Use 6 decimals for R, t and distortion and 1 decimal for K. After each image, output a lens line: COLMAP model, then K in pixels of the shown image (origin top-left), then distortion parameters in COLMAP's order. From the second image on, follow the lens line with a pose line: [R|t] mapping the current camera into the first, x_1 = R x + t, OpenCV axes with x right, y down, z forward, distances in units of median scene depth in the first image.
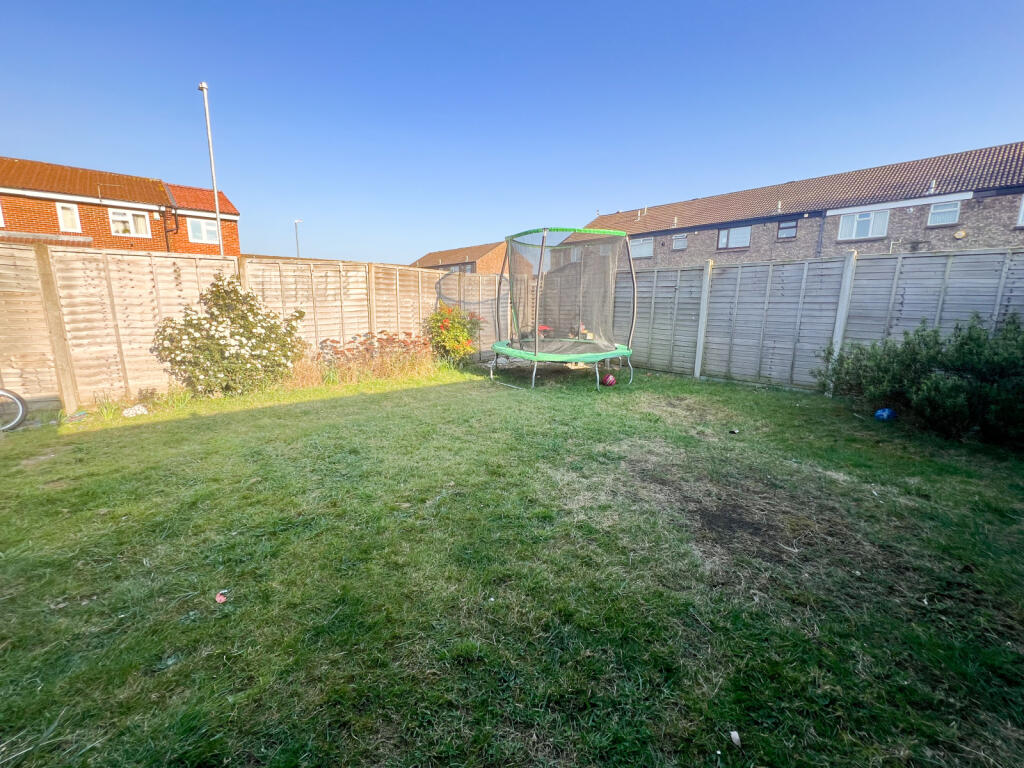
lens RADIAL K [[413.5, 0, 511.3], [0, 413.5, 381.3], [0, 0, 1]] dist [-0.000064, -0.000269]
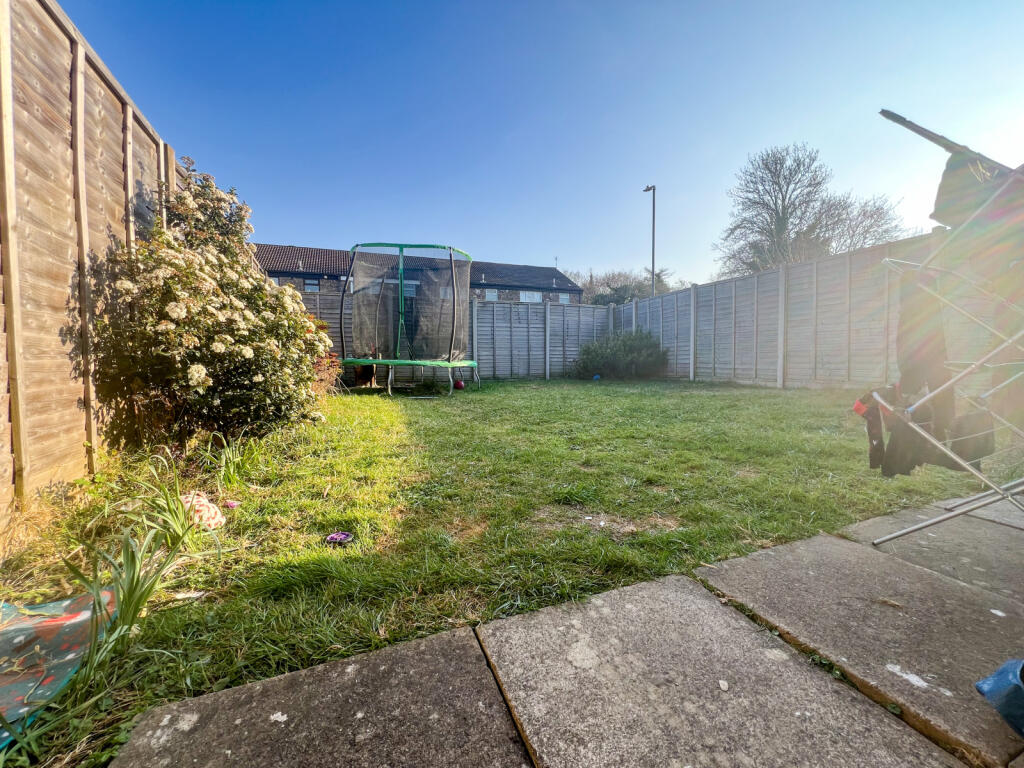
lens RADIAL K [[413.5, 0, 511.3], [0, 413.5, 381.3], [0, 0, 1]] dist [-0.000064, -0.000269]
pose [[0.371149, -0.057979, 0.926762, -0.256995], [0.181699, 0.983290, -0.011251, 0.009627], [-0.910623, 0.172568, 0.375481, 0.132756]]
